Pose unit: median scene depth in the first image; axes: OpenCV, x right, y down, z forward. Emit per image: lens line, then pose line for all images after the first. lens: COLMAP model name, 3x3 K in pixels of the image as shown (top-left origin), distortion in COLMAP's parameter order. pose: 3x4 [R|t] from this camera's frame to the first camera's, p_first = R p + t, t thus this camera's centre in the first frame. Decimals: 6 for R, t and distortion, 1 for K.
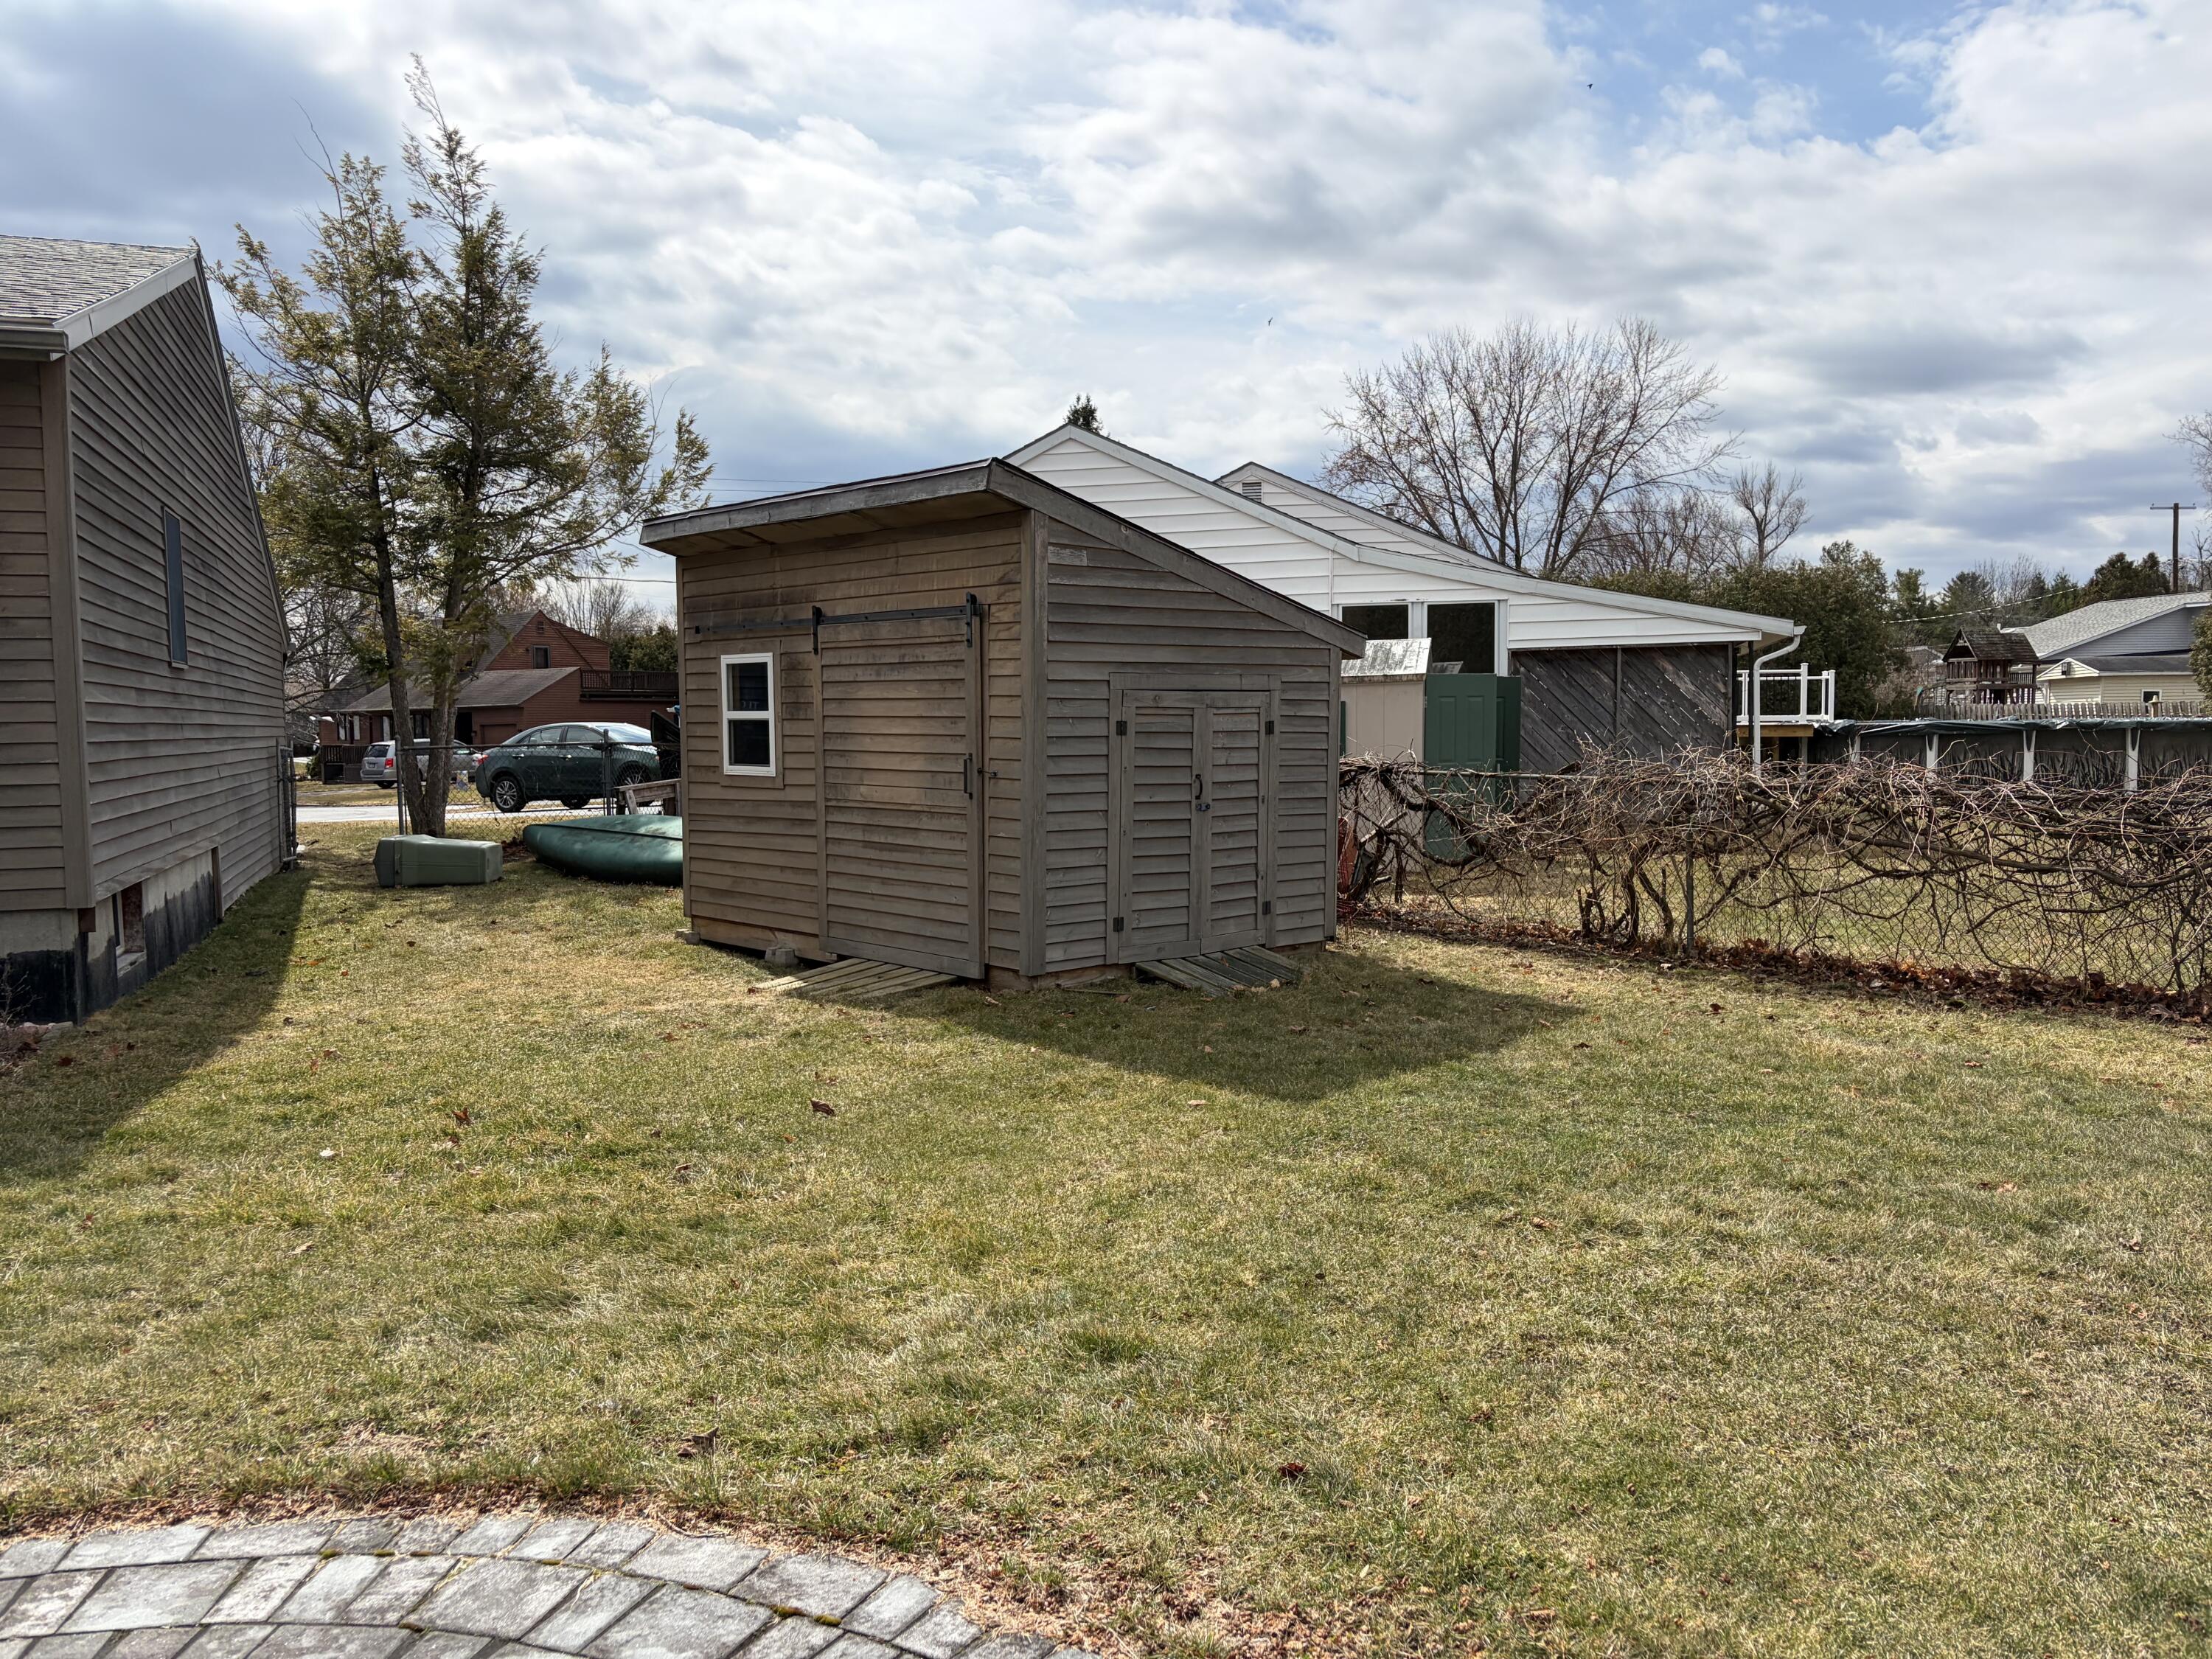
lens RADIAL K [[1664.4, 0, 1119.9], [0, 1664.4, 831.8], [0, 0, 1]] dist [0.049763, -0.042968]
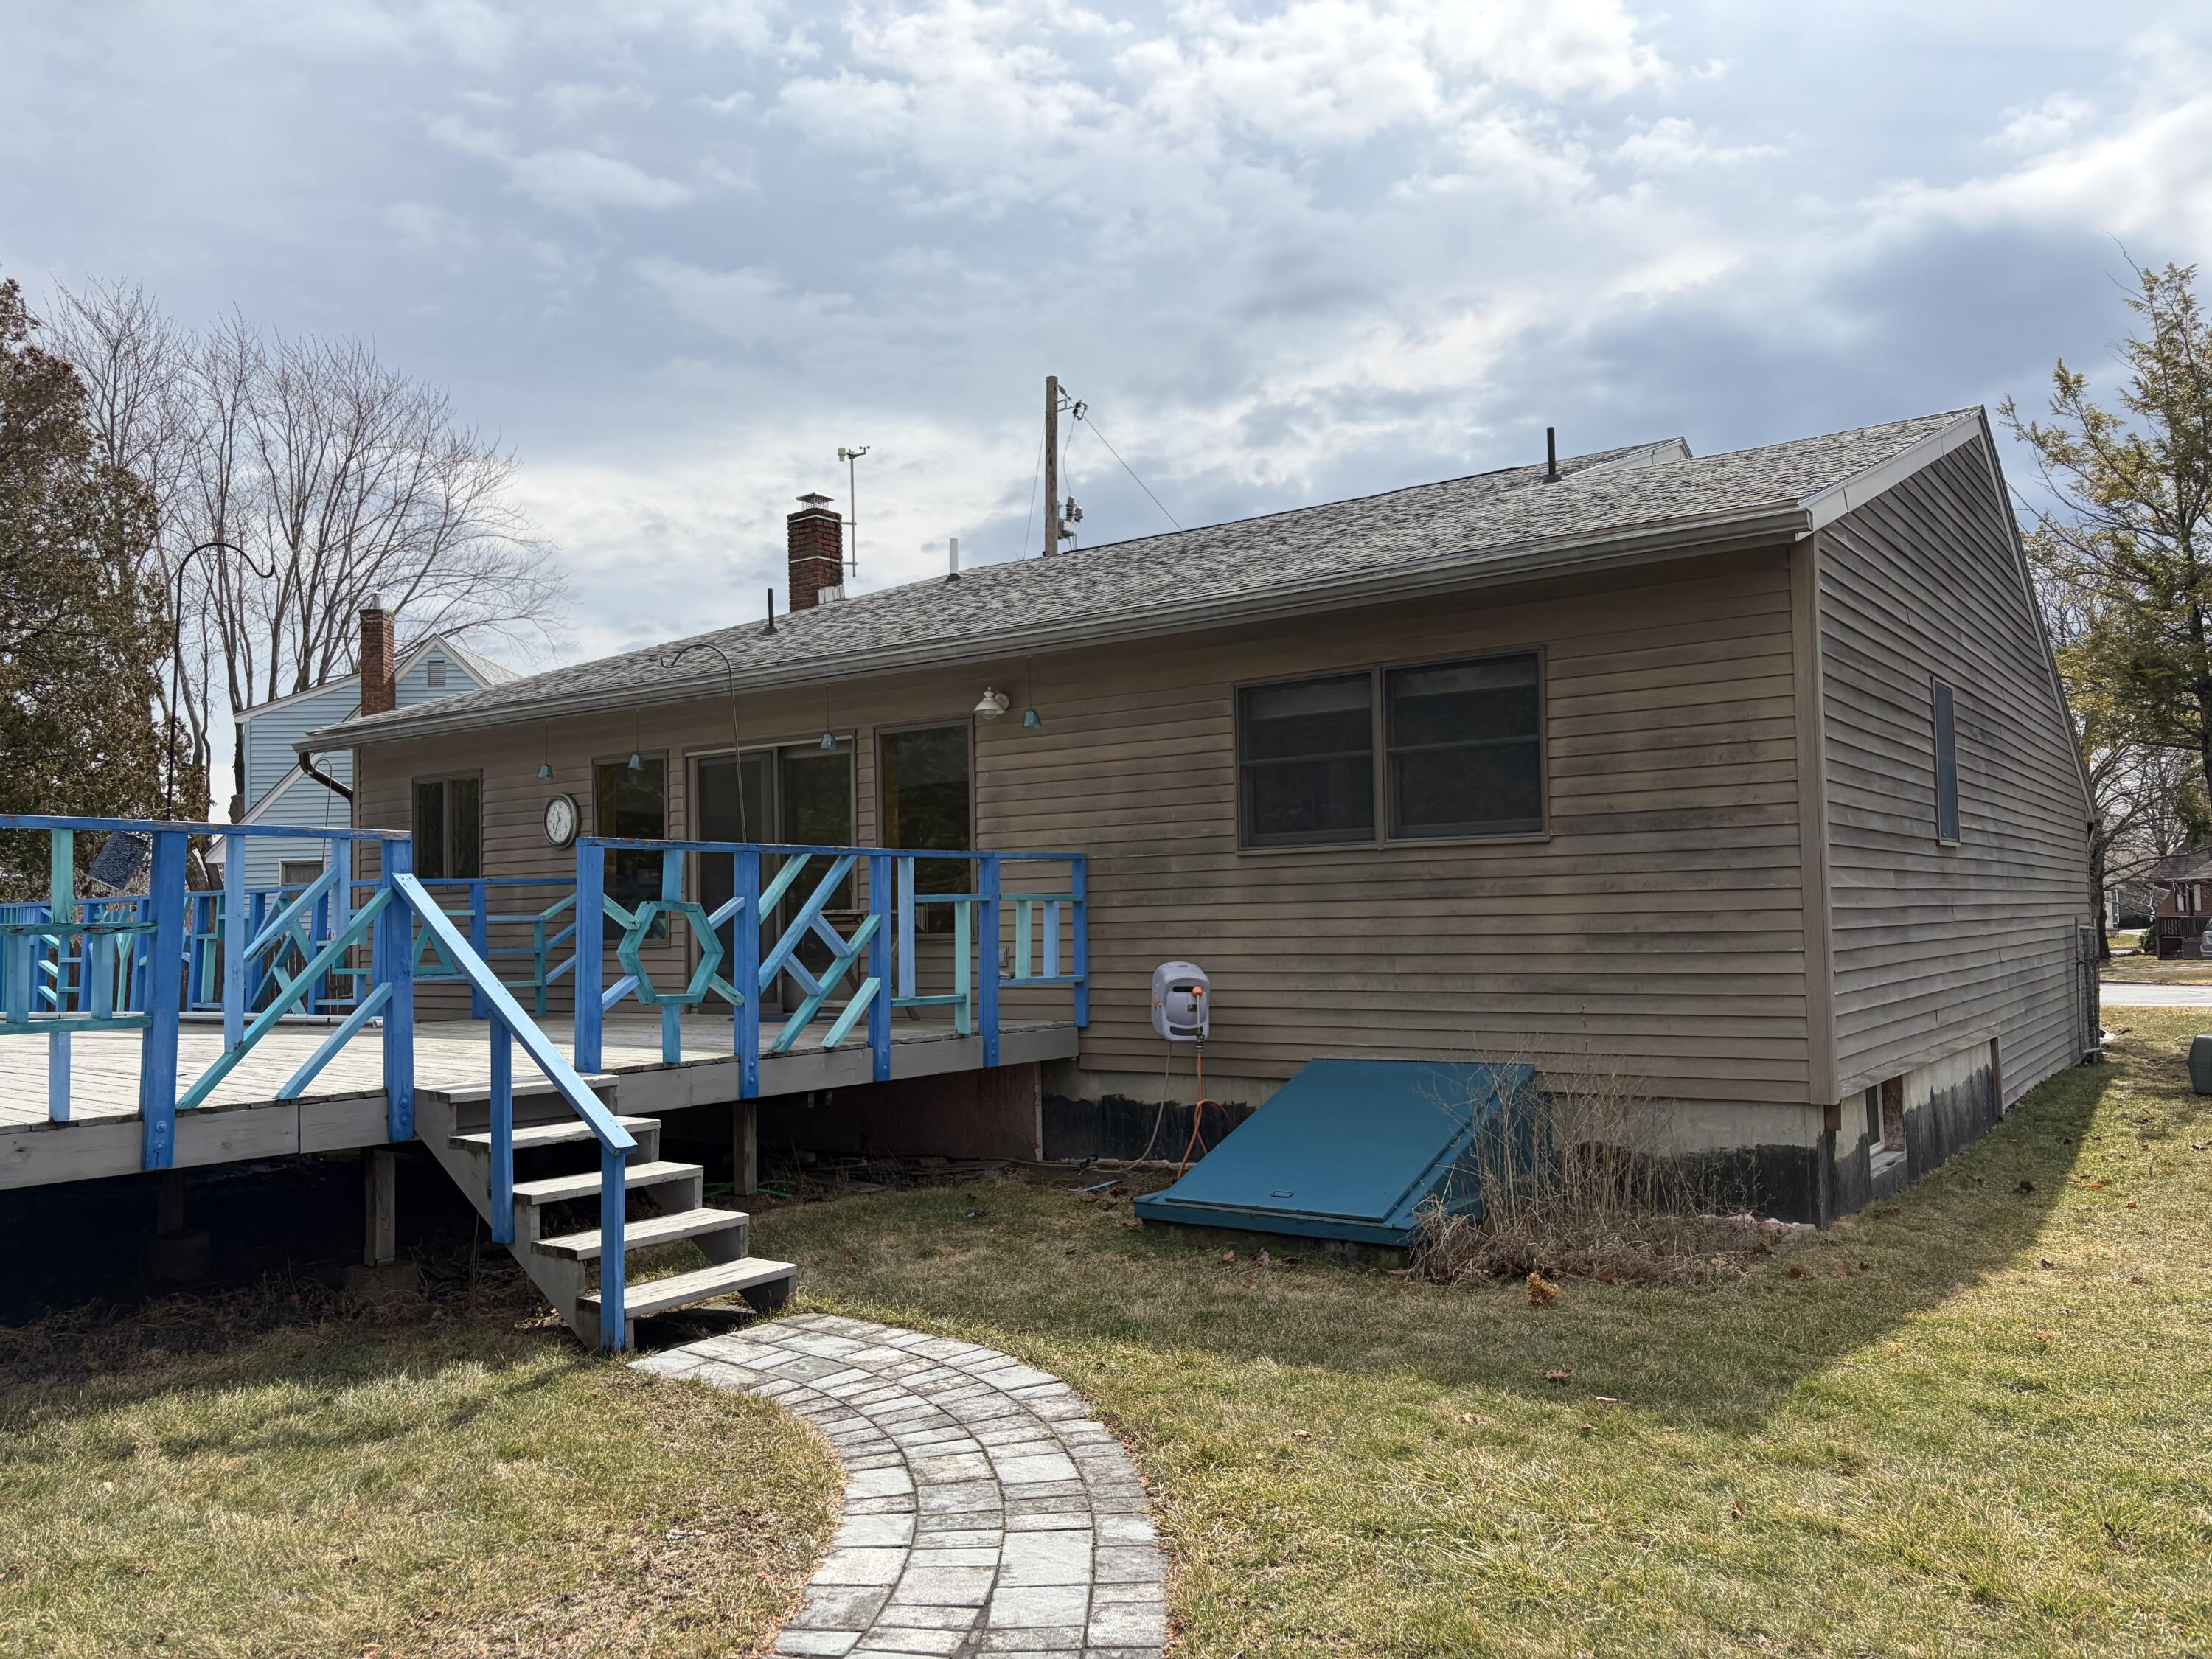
lens RADIAL K [[1664.4, 0, 1124.2], [0, 1664.4, 843.4], [0, 0, 1]] dist [0.049763, -0.042968]
pose [[0.542564, -0.036395, -0.839226, -0.028016], [-0.041826, 0.996651, -0.070263, -0.015848], [0.838973, 0.073224, 0.539225, 0.129093]]
